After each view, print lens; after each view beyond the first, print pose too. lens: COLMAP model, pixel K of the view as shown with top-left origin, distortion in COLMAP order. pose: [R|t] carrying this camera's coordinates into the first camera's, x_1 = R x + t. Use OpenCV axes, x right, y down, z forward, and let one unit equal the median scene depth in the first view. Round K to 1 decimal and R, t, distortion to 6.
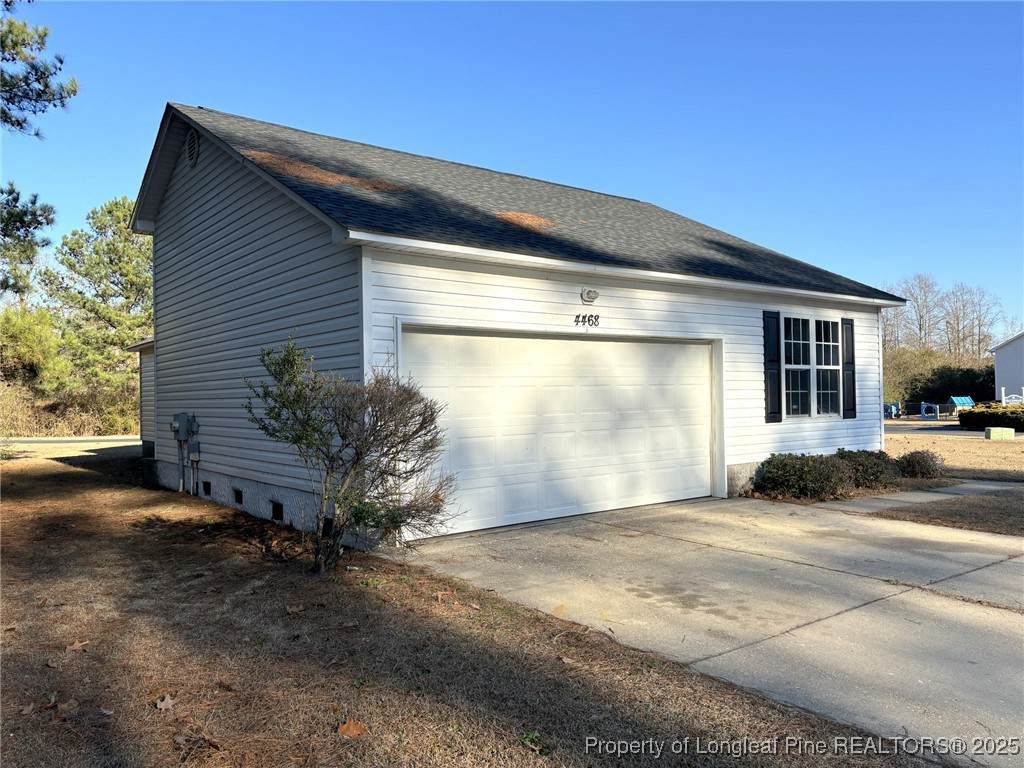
lens RADIAL K [[787.9, 0, 511.5], [0, 787.9, 382.5], [0, 0, 1]] dist [0.007838, 0.001156]
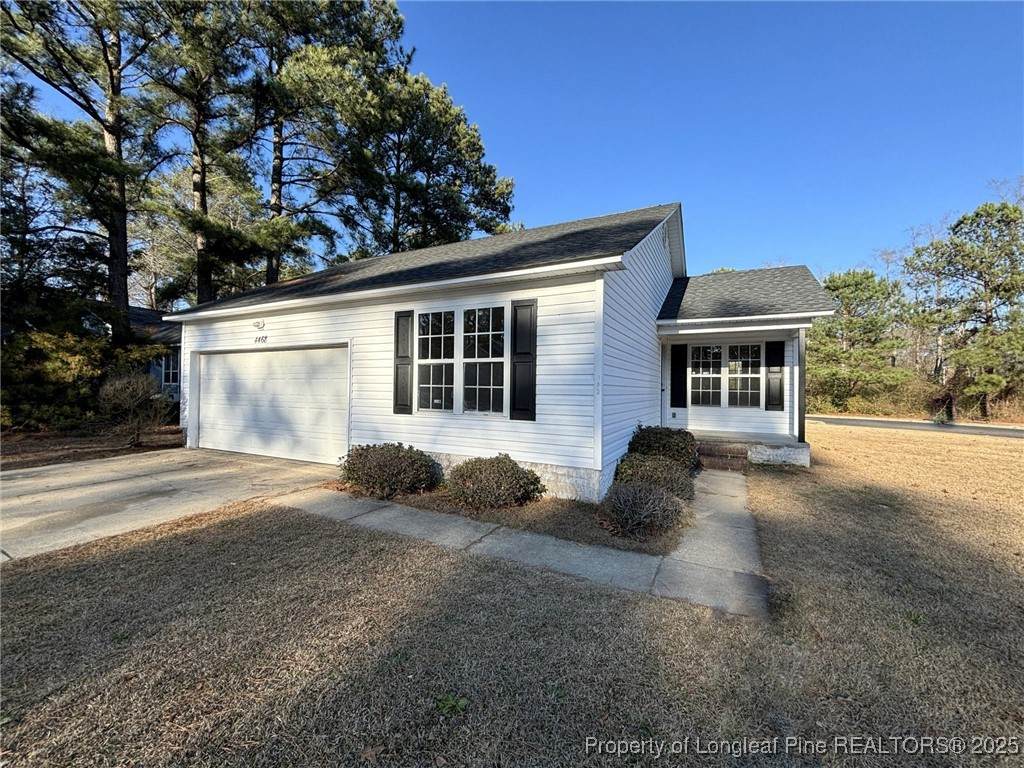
lens RADIAL K [[412.9, 0, 510.6], [0, 412.9, 384.0], [0, 0, 1]] dist [-0.000696, -0.000078]
pose [[0.431558, 0.010851, -0.902020, 0.867862], [-0.004685, 0.999941, 0.009787, 0.003433], [0.902073, 0.000003, 0.431584, 0.853256]]
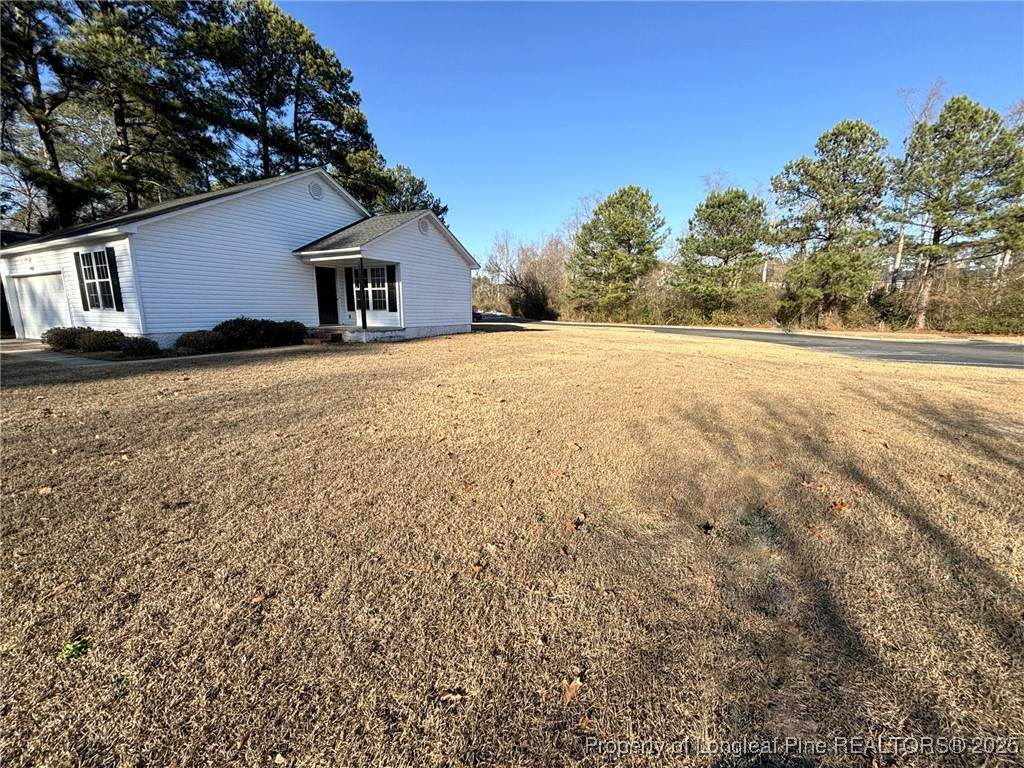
lens RADIAL K [[412.9, 0, 514.9], [0, 412.9, 387.0], [0, 0, 1]] dist [-0.000696, -0.000078]
pose [[0.427375, 0.185085, -0.884926, 1.625964], [0.004450, 0.978377, 0.206779, 0.025807], [0.904063, -0.092310, 0.417311, 1.424215]]
